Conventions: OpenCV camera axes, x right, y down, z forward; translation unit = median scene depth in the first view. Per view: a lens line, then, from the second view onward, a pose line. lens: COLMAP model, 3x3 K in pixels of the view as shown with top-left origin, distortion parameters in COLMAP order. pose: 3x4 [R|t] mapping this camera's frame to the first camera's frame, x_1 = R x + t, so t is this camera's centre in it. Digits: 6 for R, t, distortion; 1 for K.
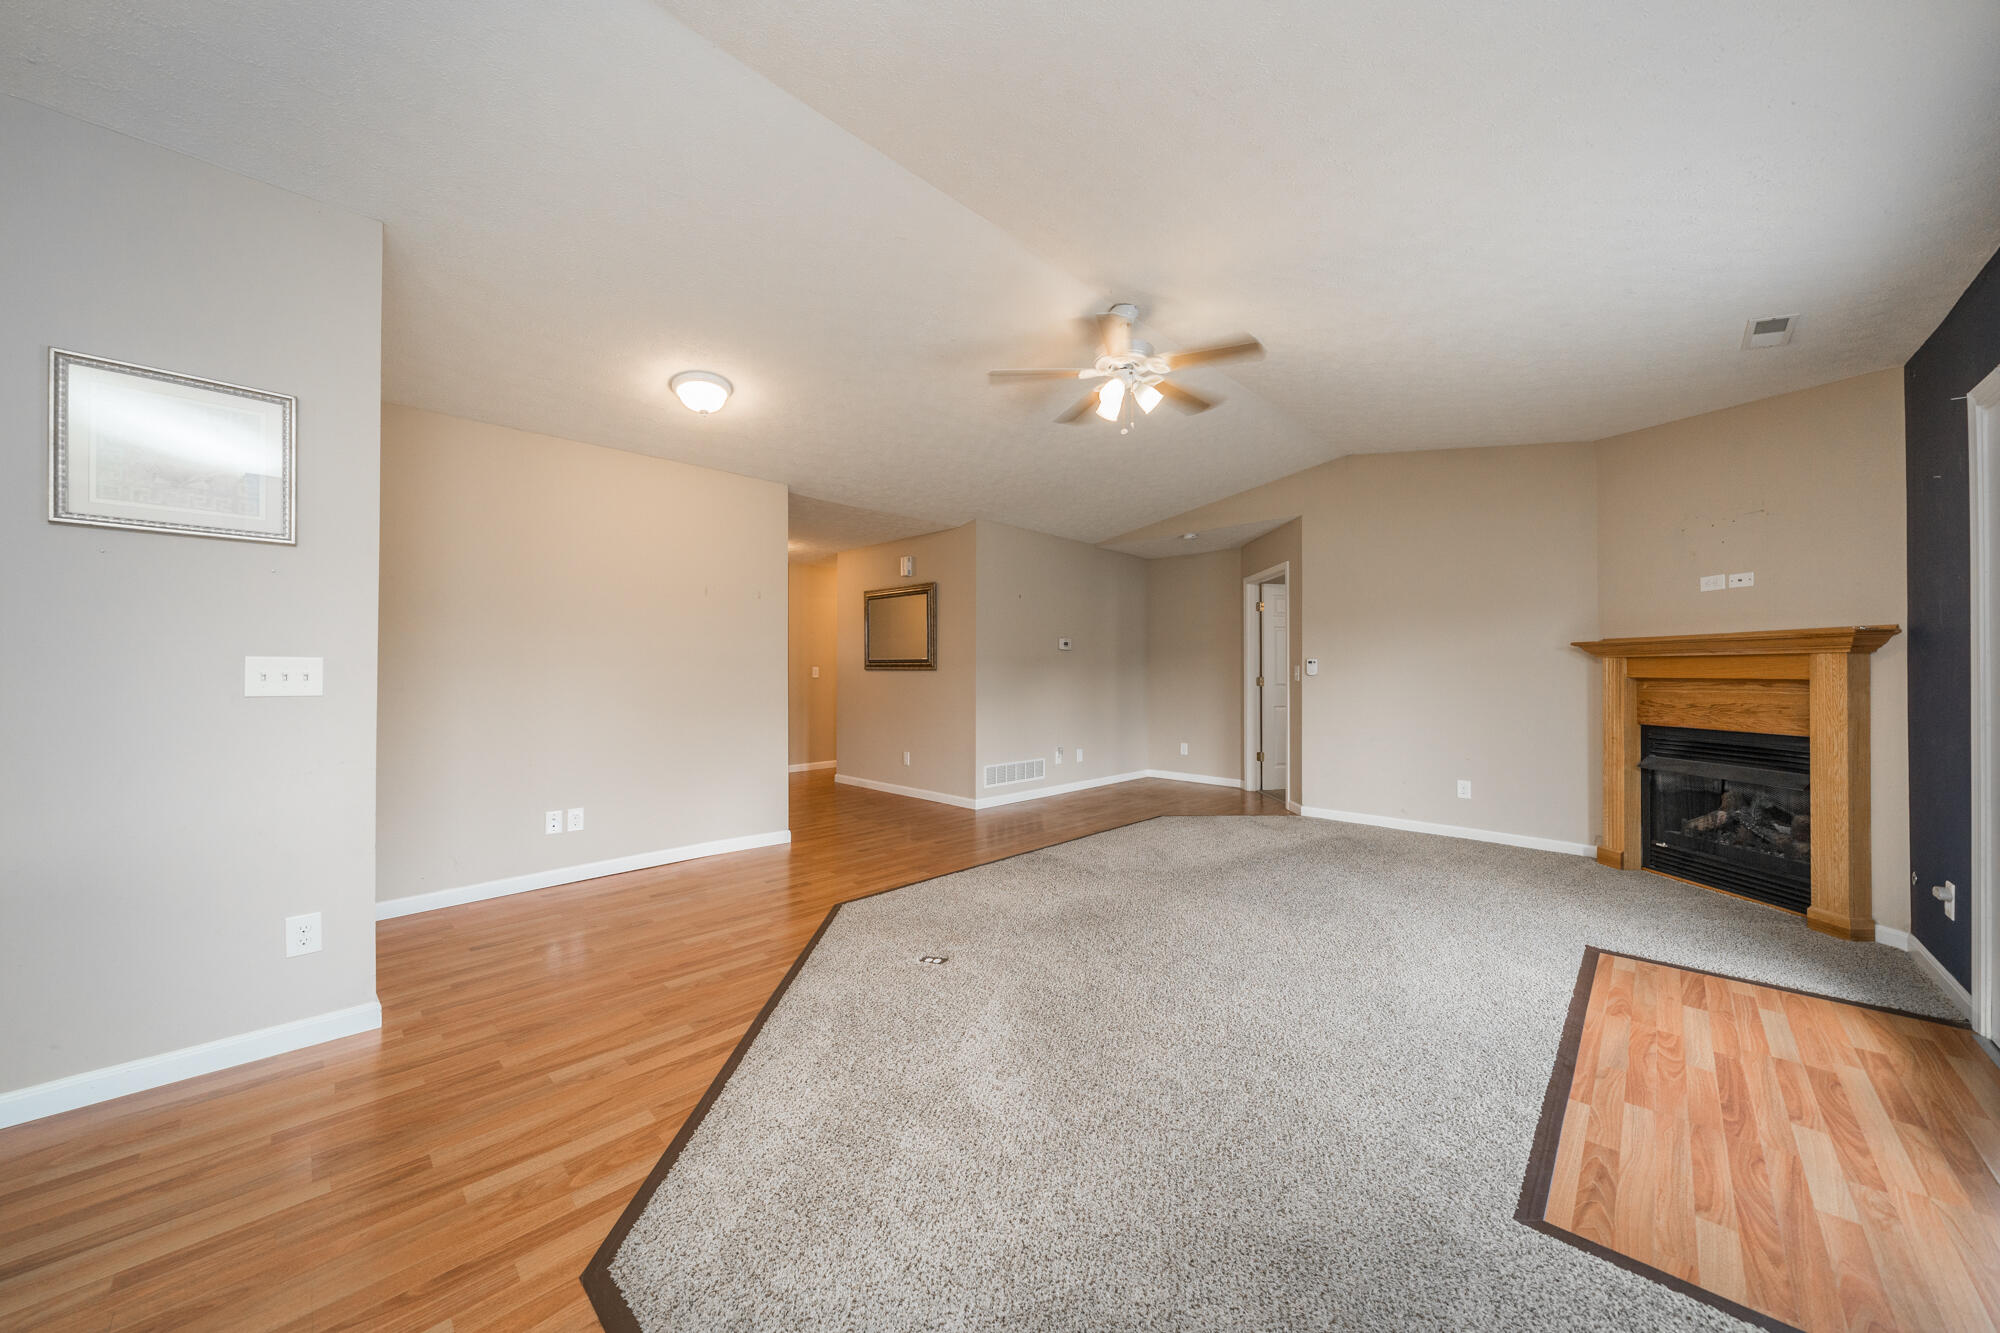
lens RADIAL K [[707.5, 0, 1000.0], [0, 707.5, 666.5], [0, 0, 1]] dist [0.016232, 0.000027]
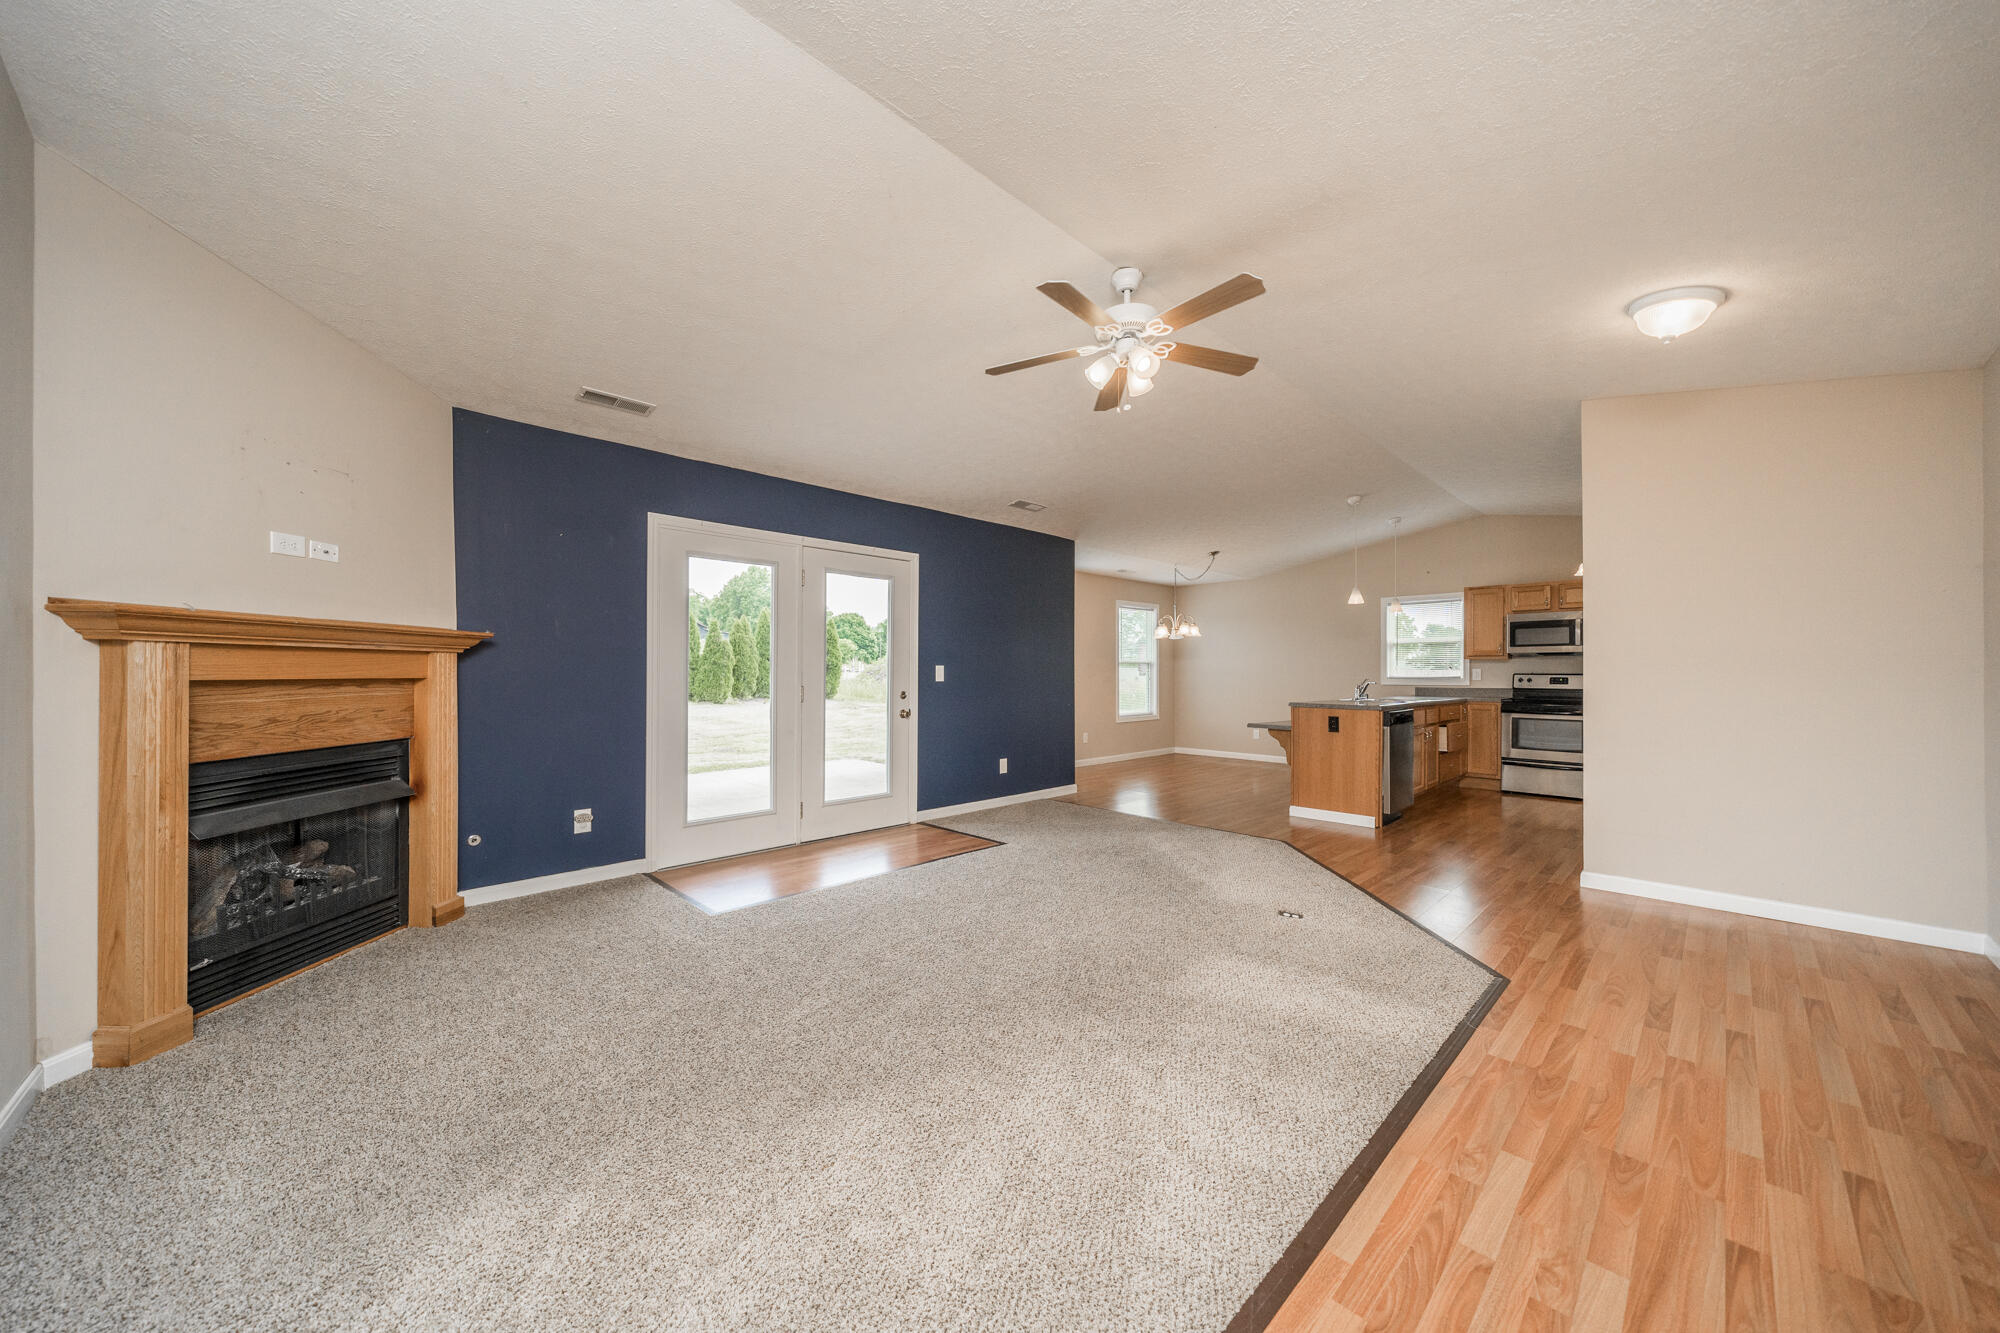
lens RADIAL K [[707.5, 0, 1000.0], [0, 707.5, 666.5], [0, 0, 1]] dist [0.016232, 0.000027]
pose [[-0.999631, 0.000250, 0.027148, 0.273848], [-0.000146, 0.999893, -0.014597, 0.014139], [-0.027149, -0.014596, -0.999525, 1.702473]]
